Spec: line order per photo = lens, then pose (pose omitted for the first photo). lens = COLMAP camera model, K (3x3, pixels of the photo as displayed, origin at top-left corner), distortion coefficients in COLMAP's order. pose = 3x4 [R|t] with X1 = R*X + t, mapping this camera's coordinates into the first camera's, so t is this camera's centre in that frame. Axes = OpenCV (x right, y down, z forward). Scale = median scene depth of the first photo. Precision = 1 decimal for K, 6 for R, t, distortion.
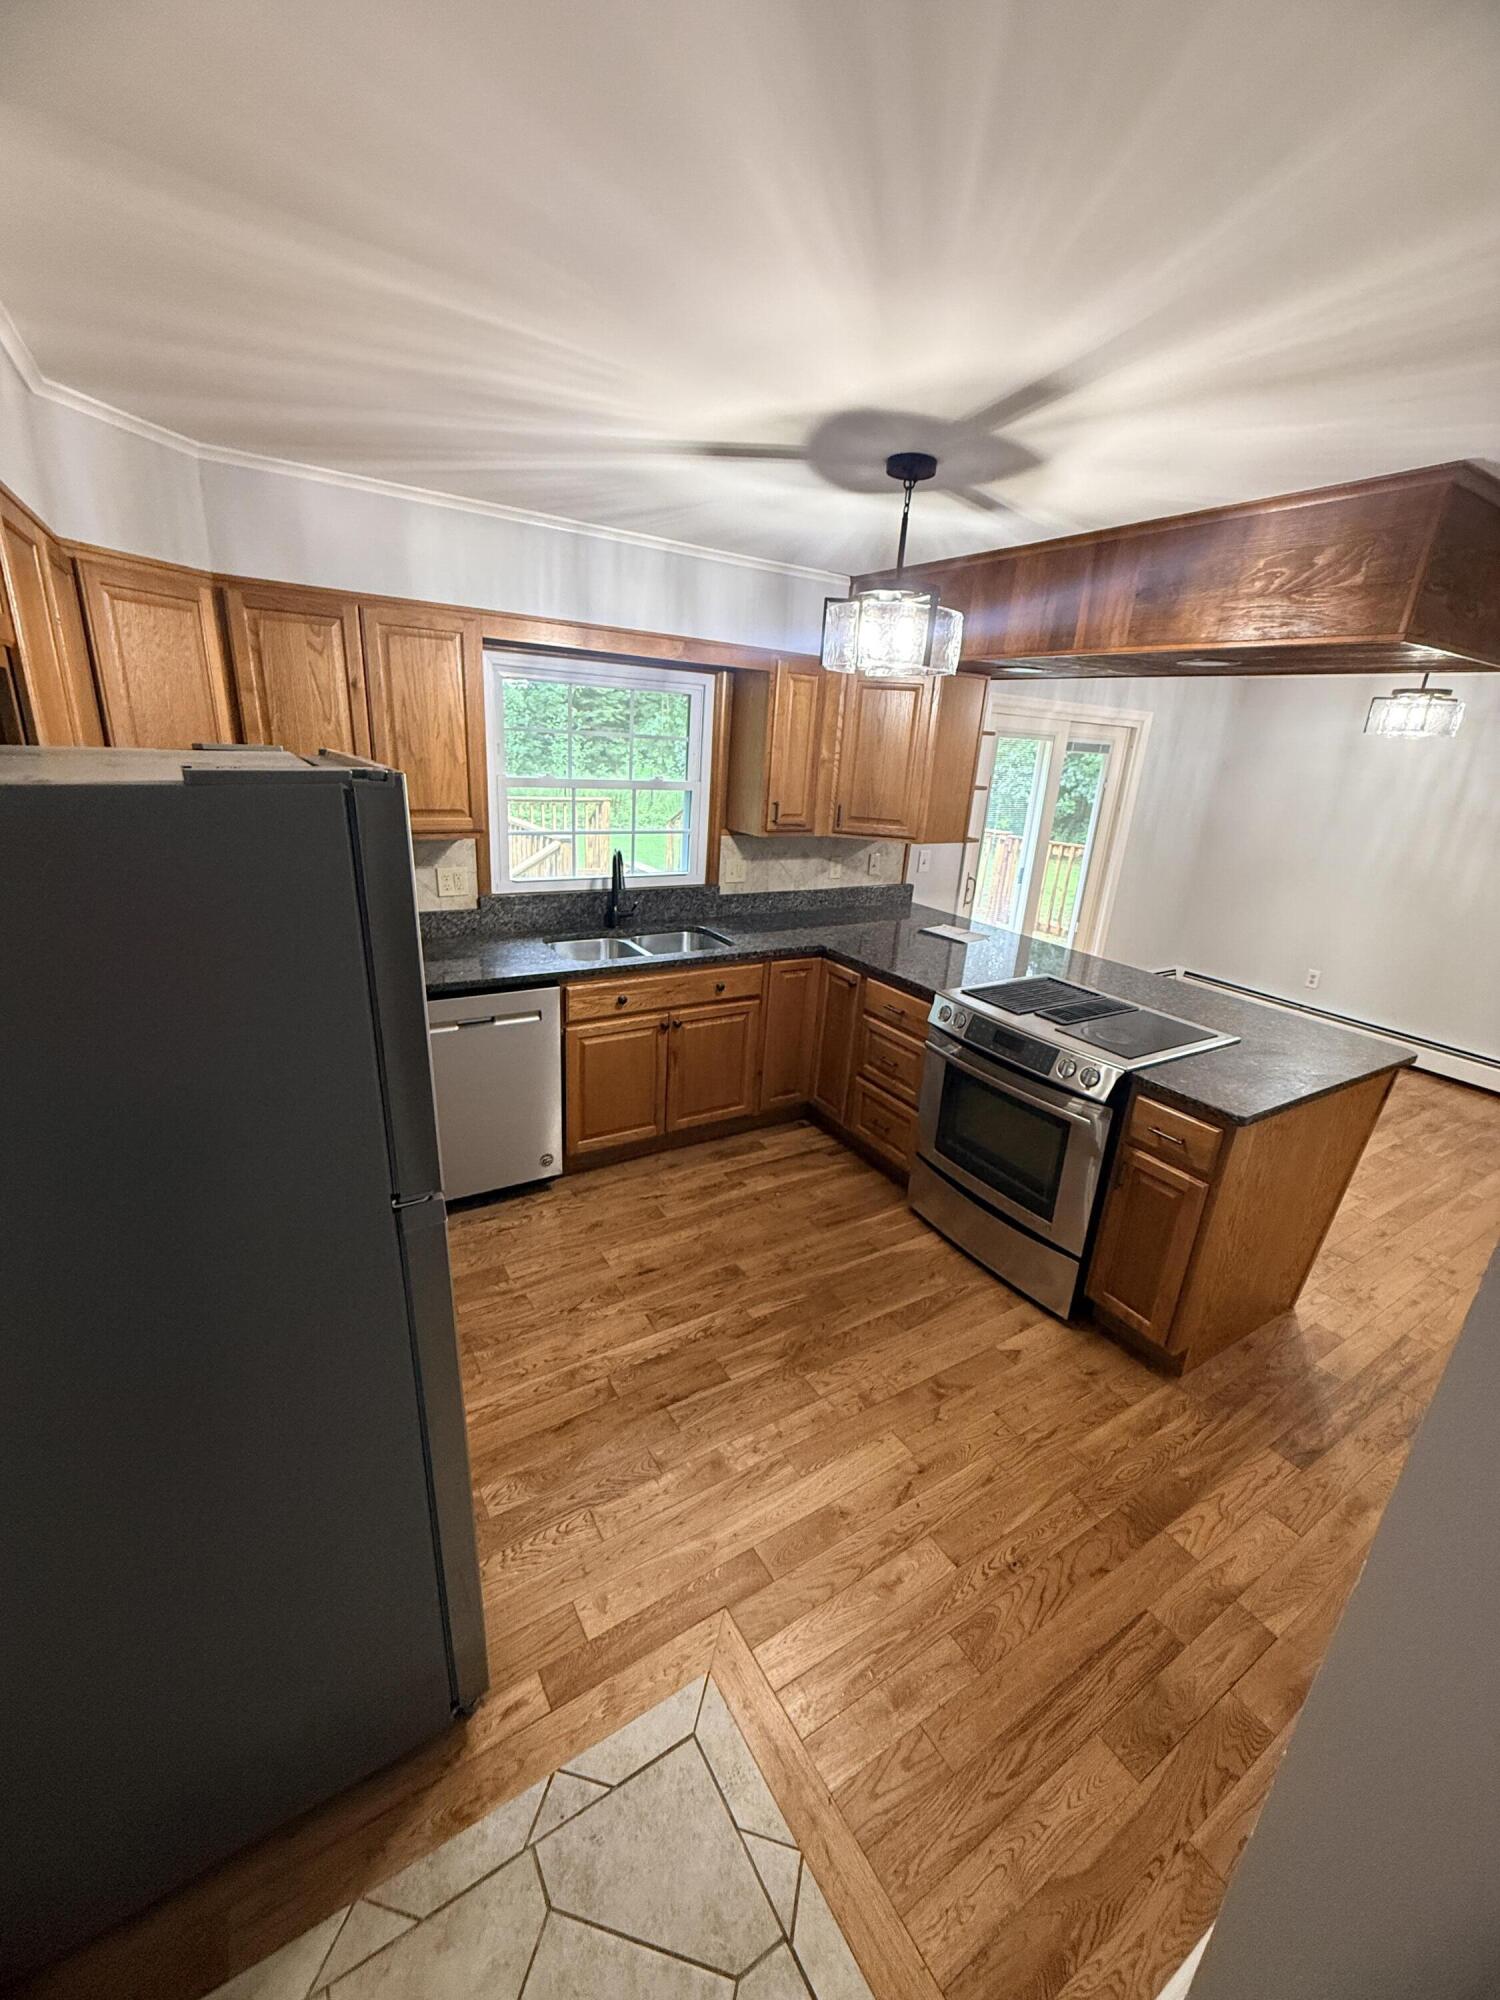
lens RADIAL K [[799.0, 0, 747.9], [0, 799.0, 1001.0], [0, 0, 1]] dist [0.001455, -0.000187]
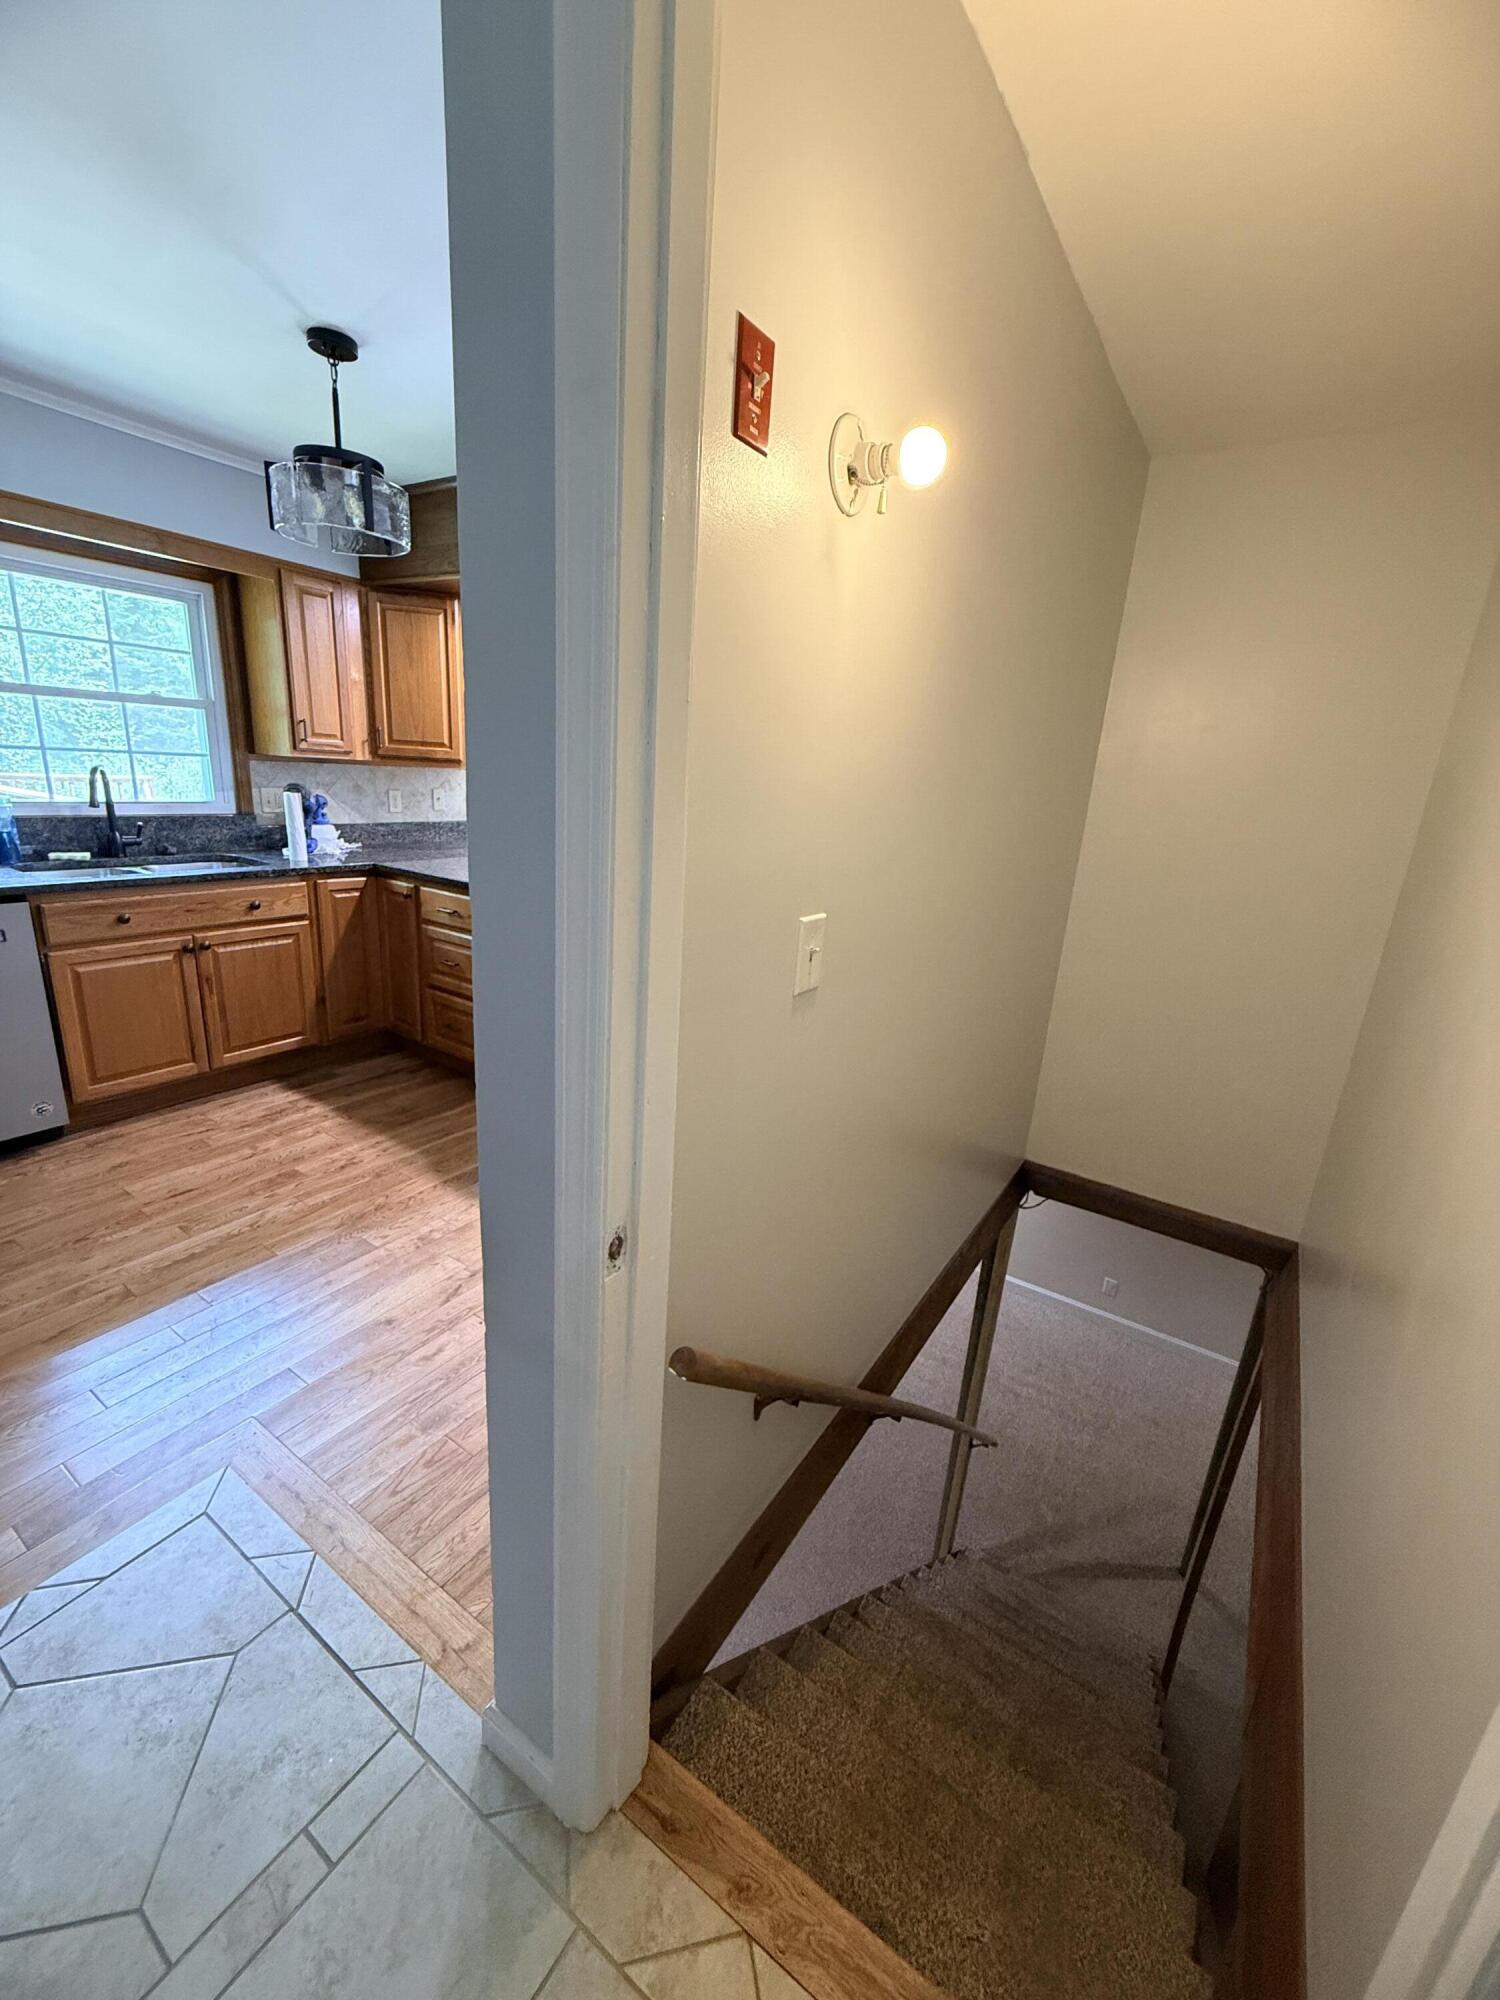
lens RADIAL K [[799.0, 0, 753.8], [0, 799.0, 999.9], [0, 0, 1]] dist [0.001455, -0.000187]
pose [[0.905046, -0.117485, 0.408766, 0.108037], [0.120658, 0.992529, 0.018119, 0.159242], [-0.407841, 0.032922, 0.912459, -0.114833]]
